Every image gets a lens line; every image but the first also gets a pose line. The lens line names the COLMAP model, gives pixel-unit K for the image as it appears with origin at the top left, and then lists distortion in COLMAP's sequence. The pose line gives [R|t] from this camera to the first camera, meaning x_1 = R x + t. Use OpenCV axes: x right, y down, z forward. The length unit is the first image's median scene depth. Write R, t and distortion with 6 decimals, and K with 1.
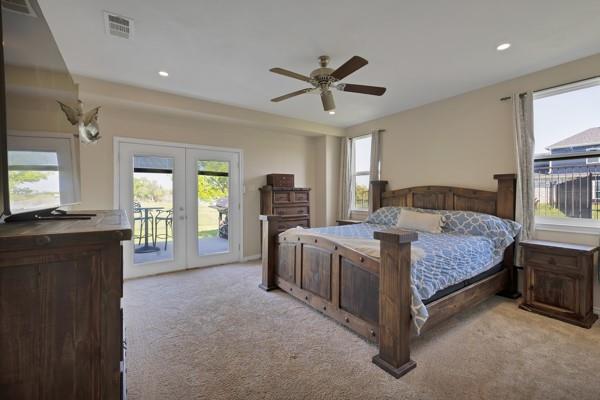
lens RADIAL K [[258.2, 0, 297.2], [0, 258.2, 196.2], [0, 0, 1]] dist [-0.000968, -0.000041]
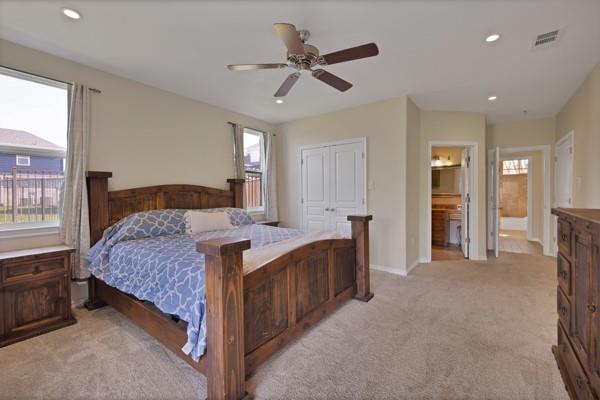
lens RADIAL K [[258.2, 0, 297.2], [0, 258.2, 196.2], [0, 0, 1]] dist [-0.000968, -0.000041]
pose [[-0.306269, -0.028324, 0.951523, -0.562211], [0.001844, 0.999538, 0.030347, -0.029353], [-0.951943, 0.011049, -0.306075, 0.975083]]
